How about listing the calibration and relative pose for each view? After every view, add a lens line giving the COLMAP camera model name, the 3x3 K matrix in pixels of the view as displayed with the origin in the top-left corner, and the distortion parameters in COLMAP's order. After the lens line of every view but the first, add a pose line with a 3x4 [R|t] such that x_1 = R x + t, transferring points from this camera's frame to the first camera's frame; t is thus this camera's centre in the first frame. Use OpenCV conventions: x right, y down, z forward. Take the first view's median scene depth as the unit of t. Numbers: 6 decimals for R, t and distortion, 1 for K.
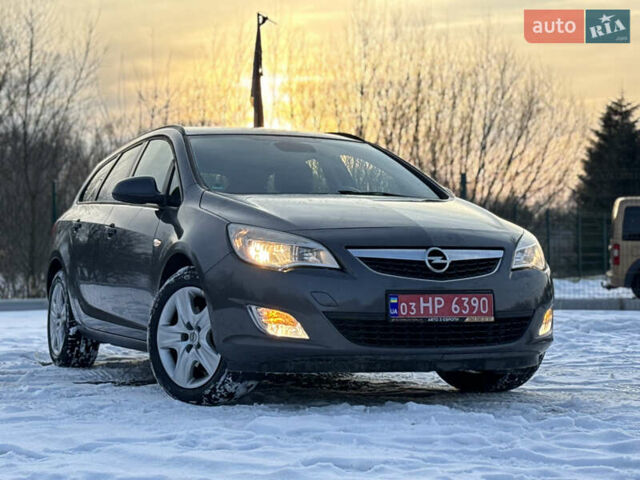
lens RADIAL K [[1445.3, 0, 293.1], [0, 1445.3, 237.8], [0, 0, 1]] dist [0.211817, -0.118575]
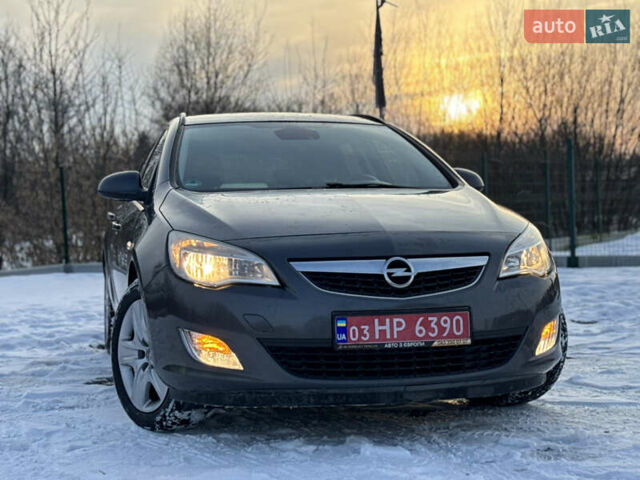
lens RADIAL K [[1142.6, 0, 297.1], [0, 1142.6, 240.5], [0, 0, 1]] dist [0.193806, -0.132189]
pose [[0.986432, -0.018251, -0.163154, 0.142936], [0.026012, 0.998623, 0.045559, -0.033368], [0.162098, -0.049185, 0.985548, 0.322391]]
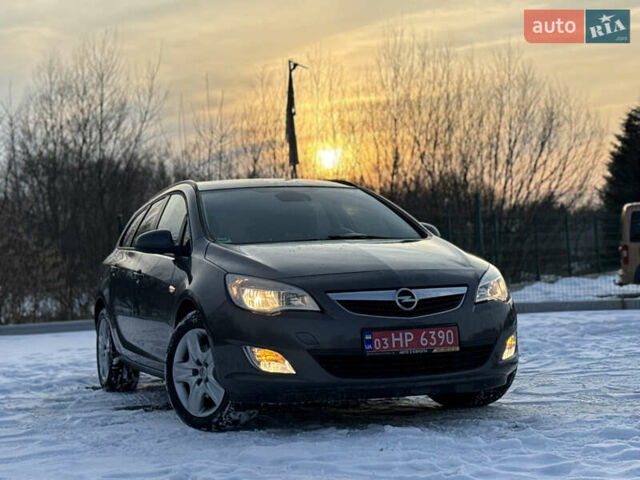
lens RADIAL K [[1280.8, 0, 289.5], [0, 1280.8, 240.0], [0, 0, 1]] dist [0.224235, -0.204958]
pose [[0.997563, -0.044975, -0.053348, 0.060689], [0.044954, 0.998988, -0.001600, -0.032425], [0.053366, -0.000802, 0.998575, -0.016532]]
